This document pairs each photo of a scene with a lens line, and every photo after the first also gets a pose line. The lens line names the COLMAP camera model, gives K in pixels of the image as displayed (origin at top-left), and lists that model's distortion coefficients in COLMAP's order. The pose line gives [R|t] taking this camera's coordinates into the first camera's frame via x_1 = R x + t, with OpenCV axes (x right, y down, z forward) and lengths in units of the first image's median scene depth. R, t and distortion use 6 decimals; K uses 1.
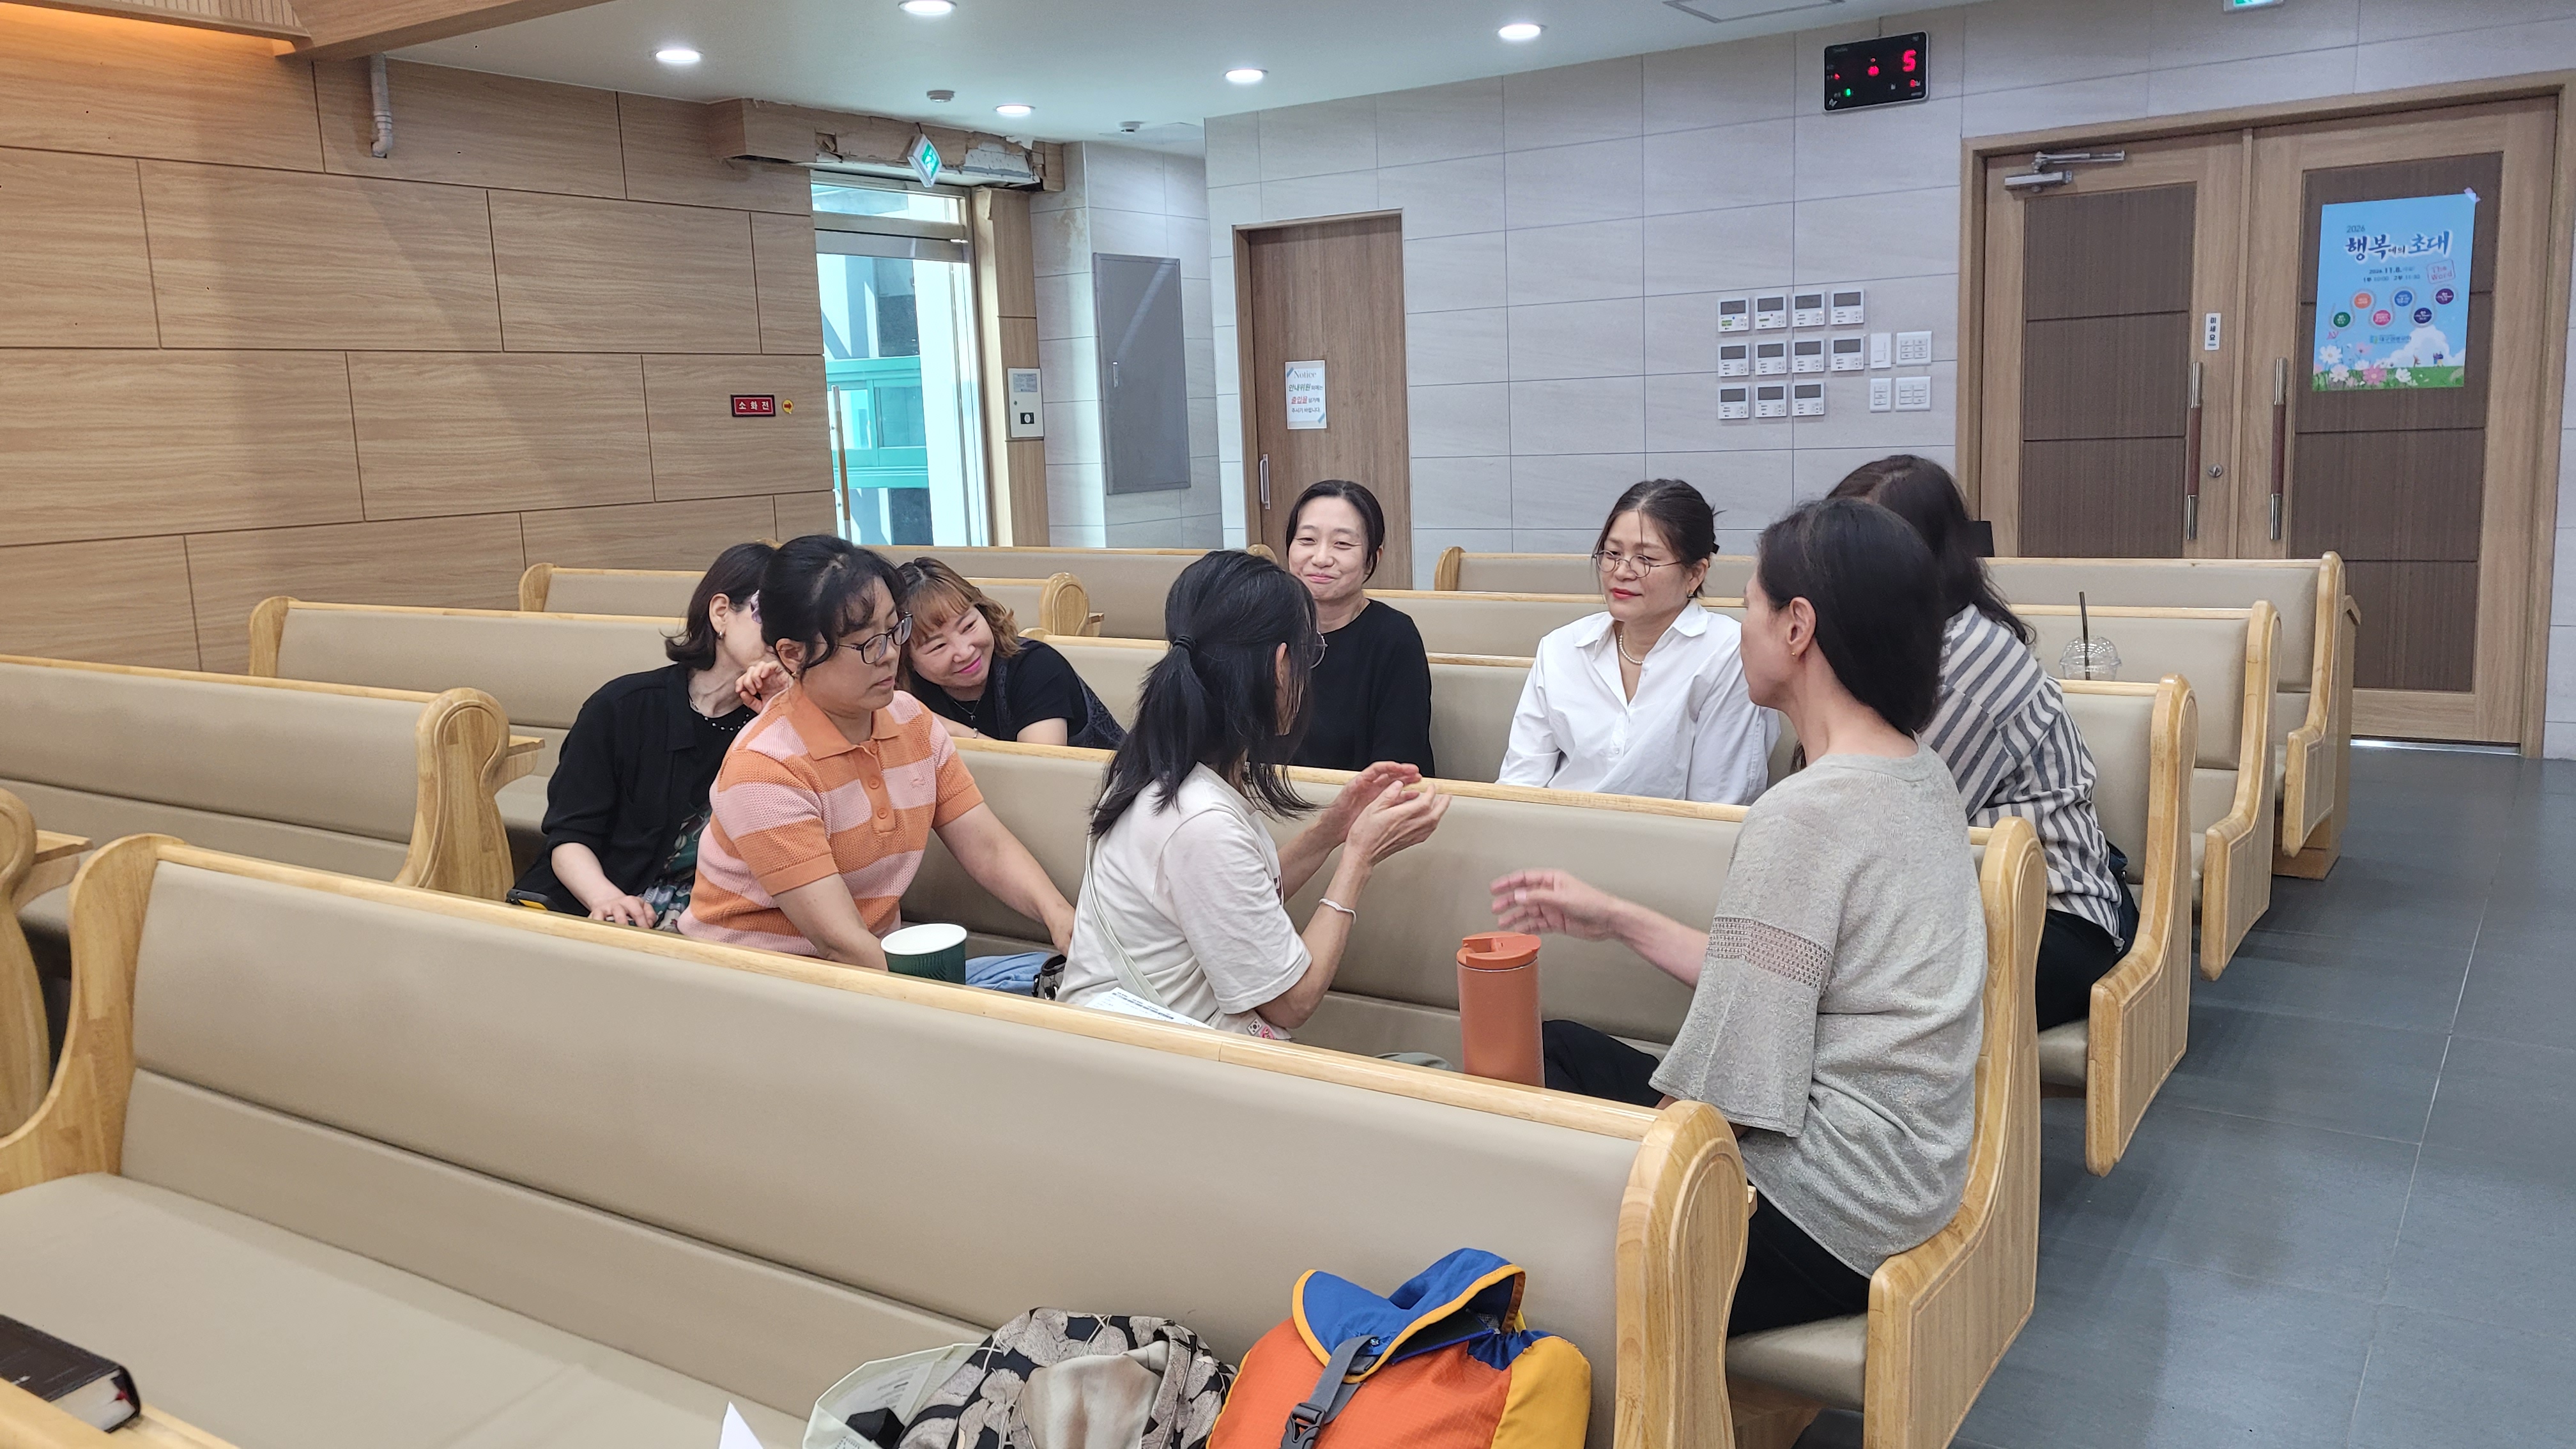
lens RADIAL K [[1919.8, 0, 1326.6], [0, 1919.8, 702.0], [0, 0, 1]] dist [0.071397, -0.058044]
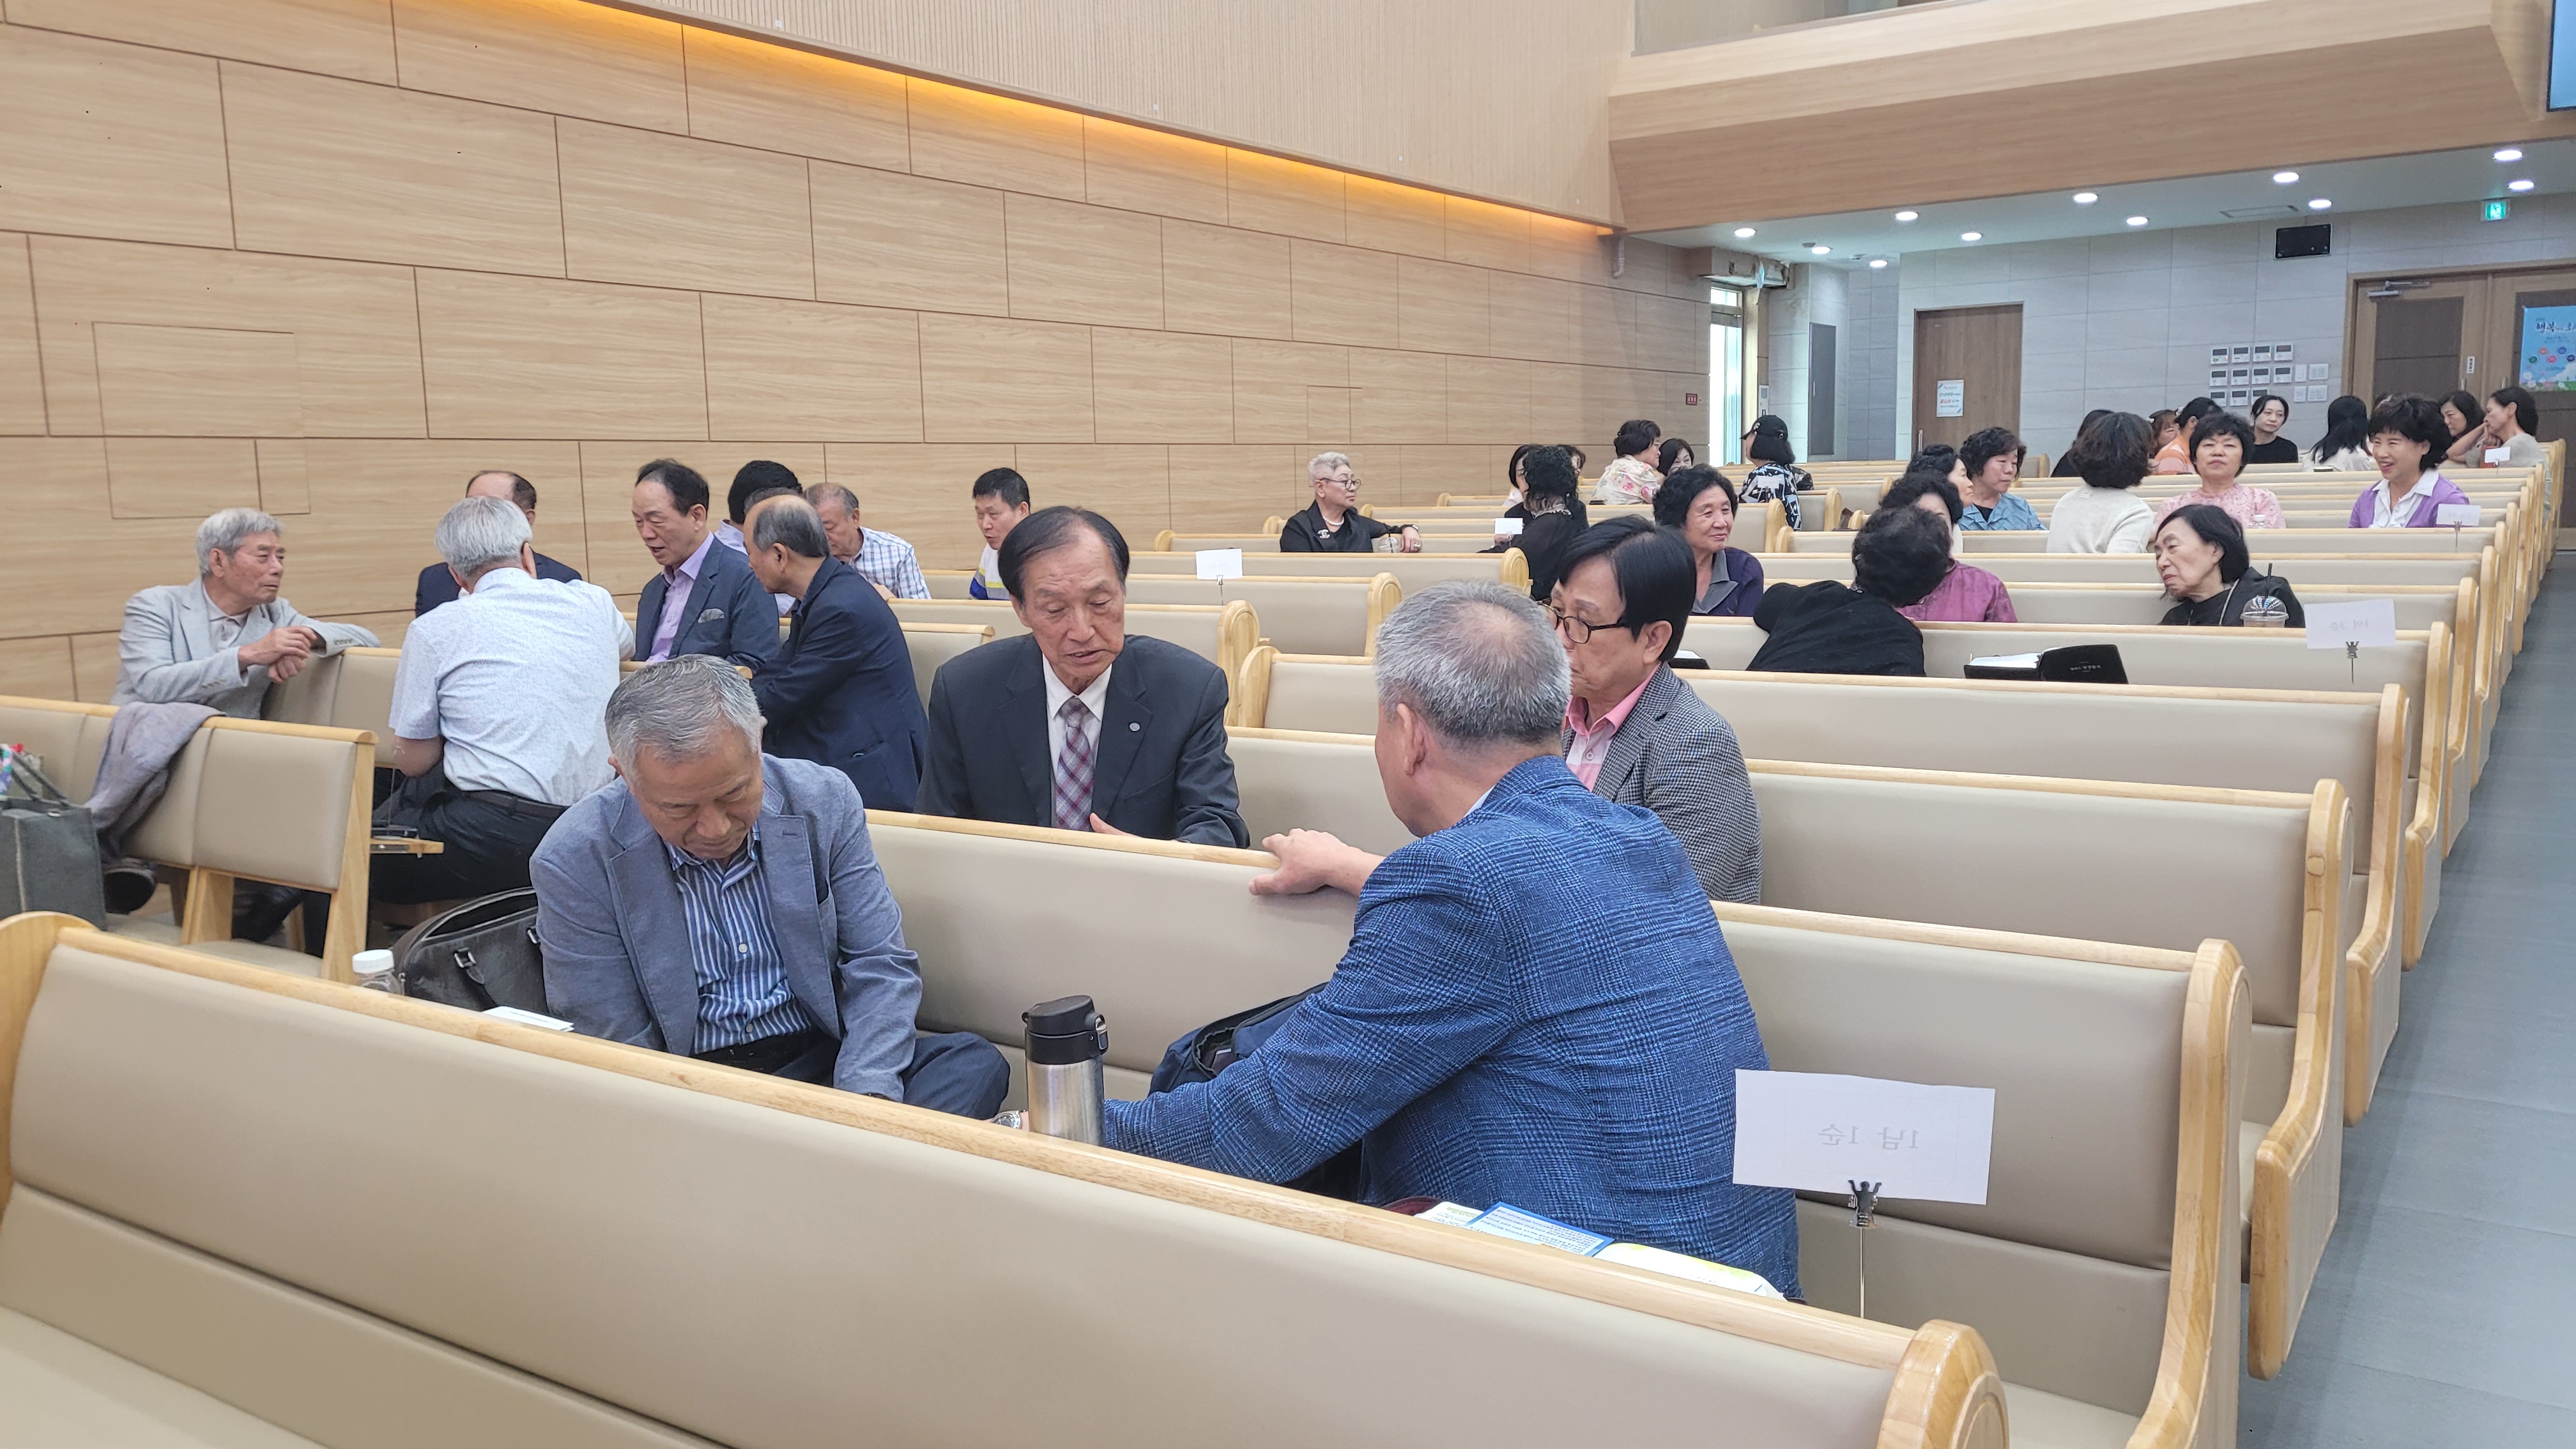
lens RADIAL K [[1919.8, 0, 1304.4], [0, 1919.8, 717.6], [0, 0, 1]] dist [0.071397, -0.058044]
pose [[0.999891, 0.014131, 0.004272, -0.769703], [-0.014016, 0.999566, -0.025909, 0.251822], [-0.004637, 0.025846, 0.999655, -1.056317]]
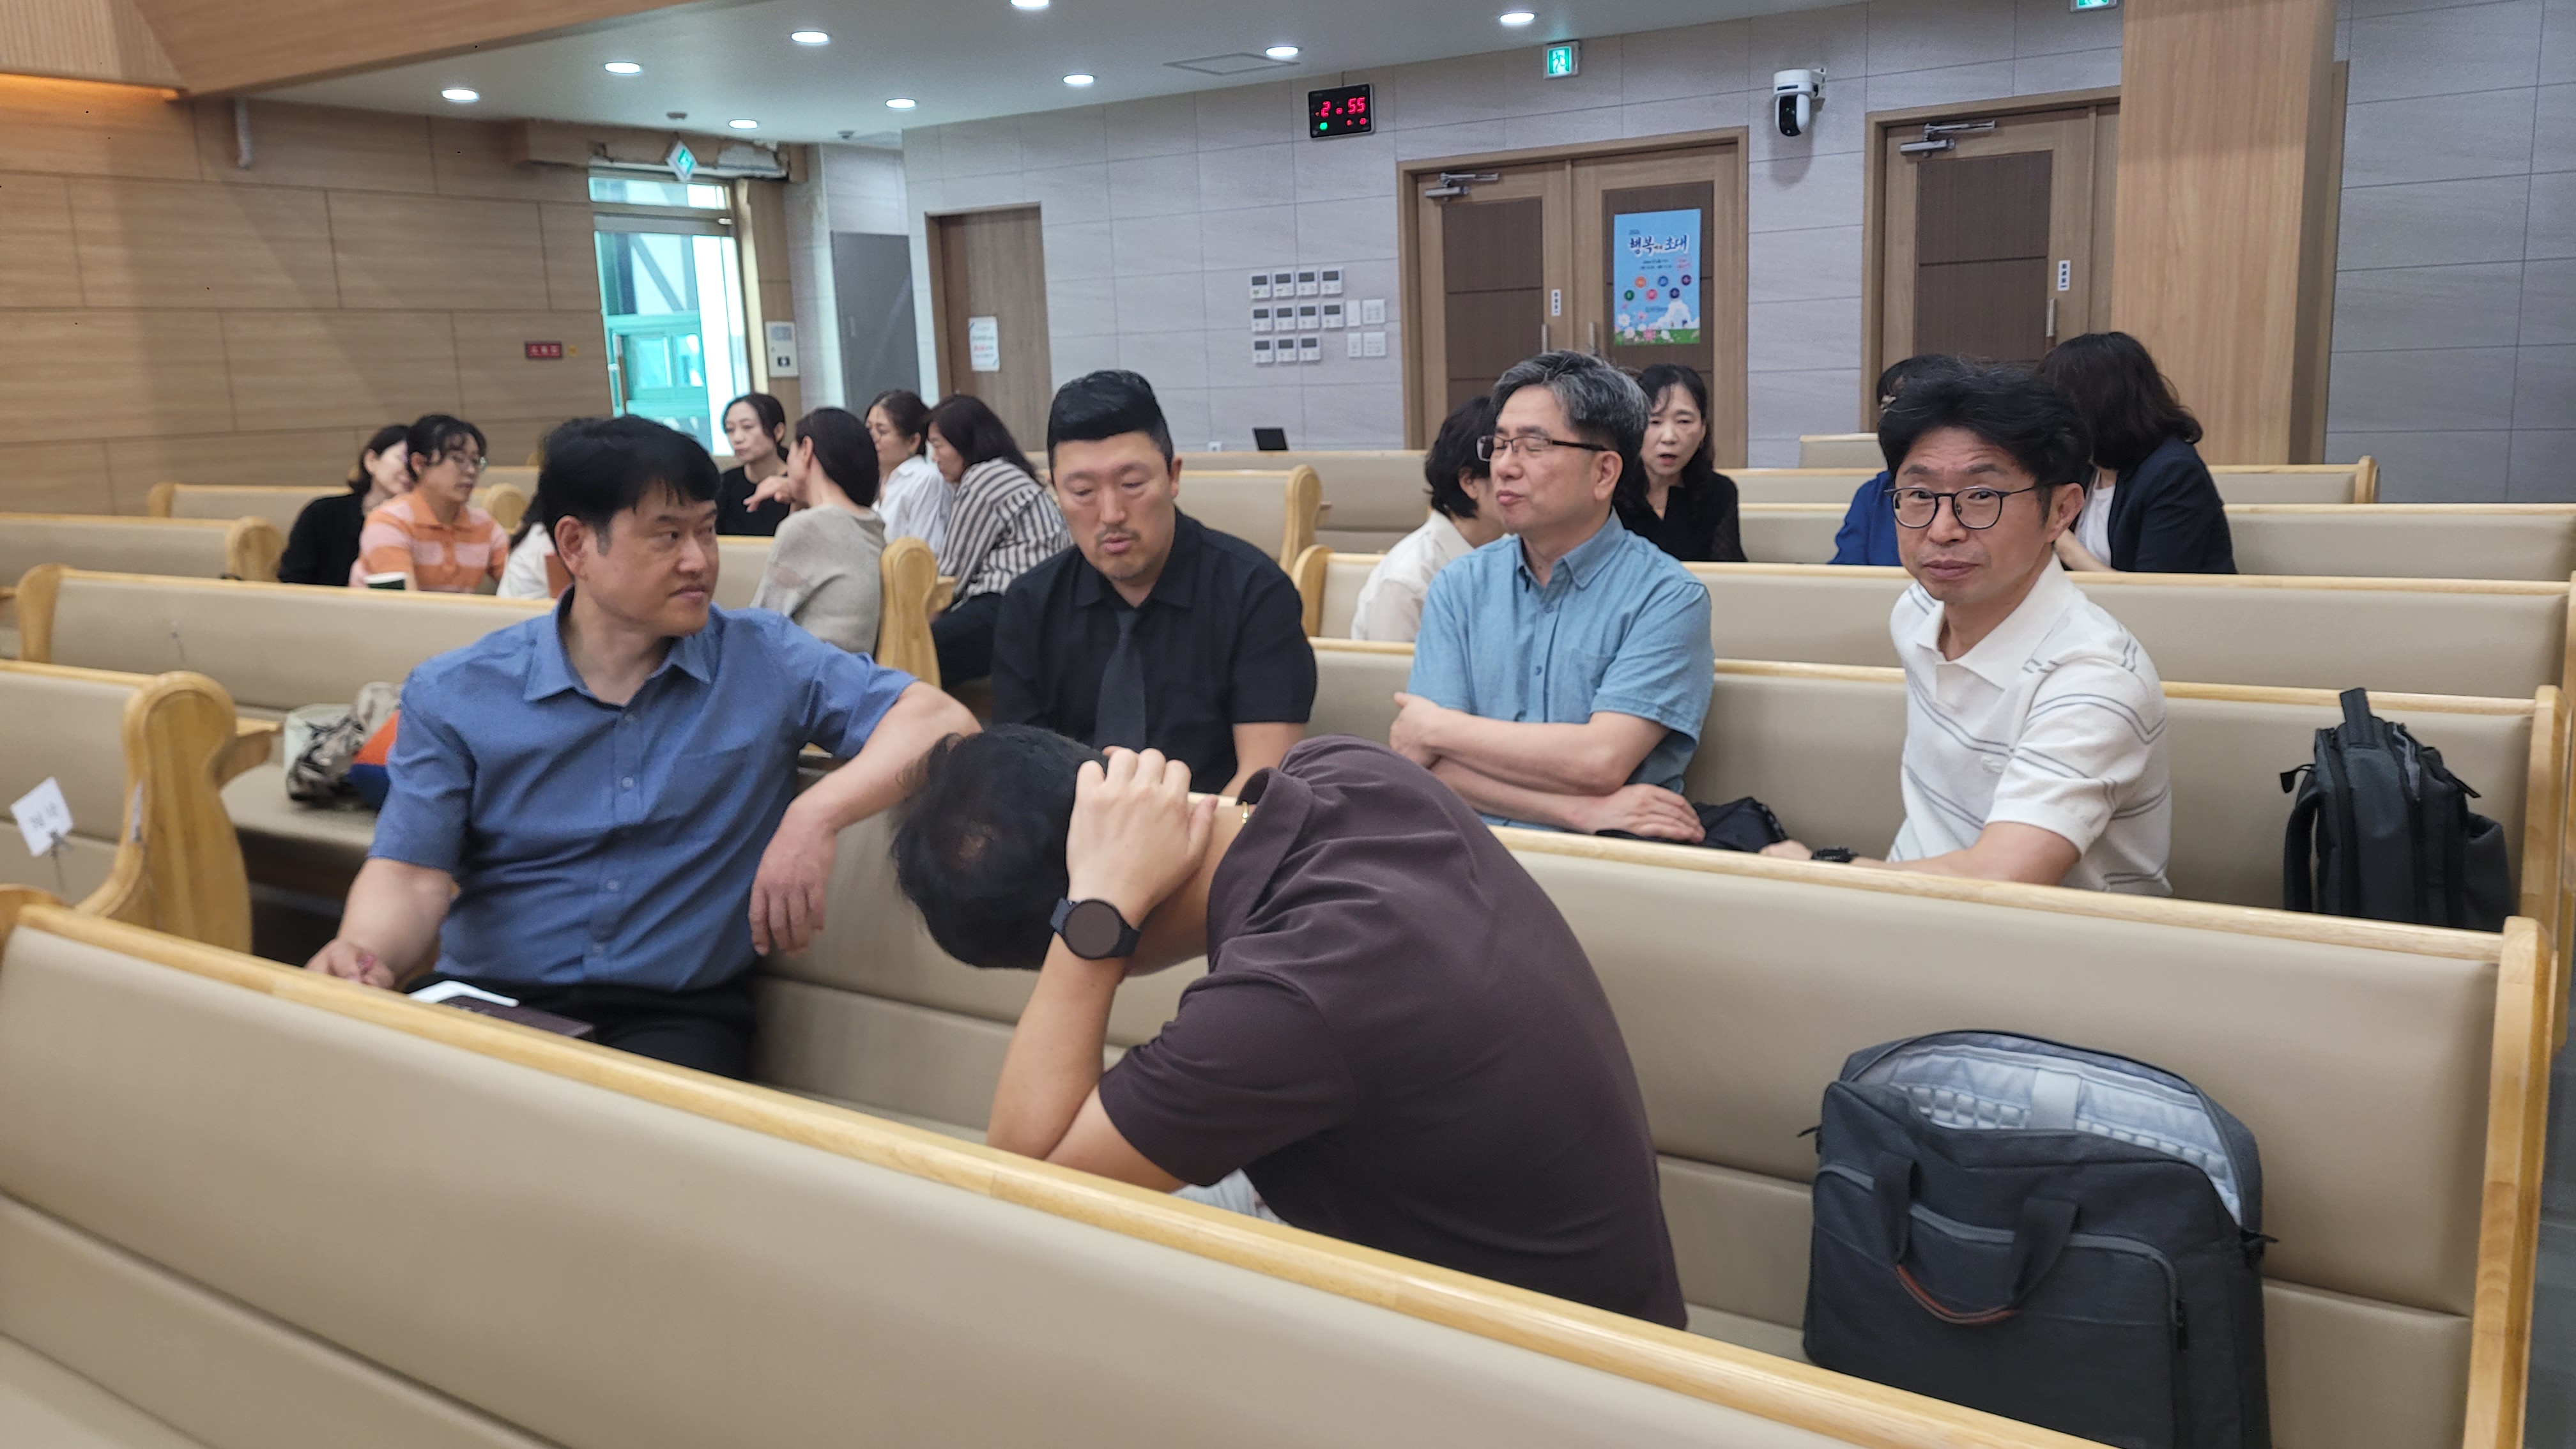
lens RADIAL K [[1919.8, 0, 1337.1], [0, 1919.8, 706.4], [0, 0, 1]] dist [0.071397, -0.058044]
pose [[0.999887, -0.002062, 0.014888, 0.247426], [0.001639, 0.999596, 0.028376, 0.058605], [-0.014941, -0.028348, 0.999486, -0.376123]]
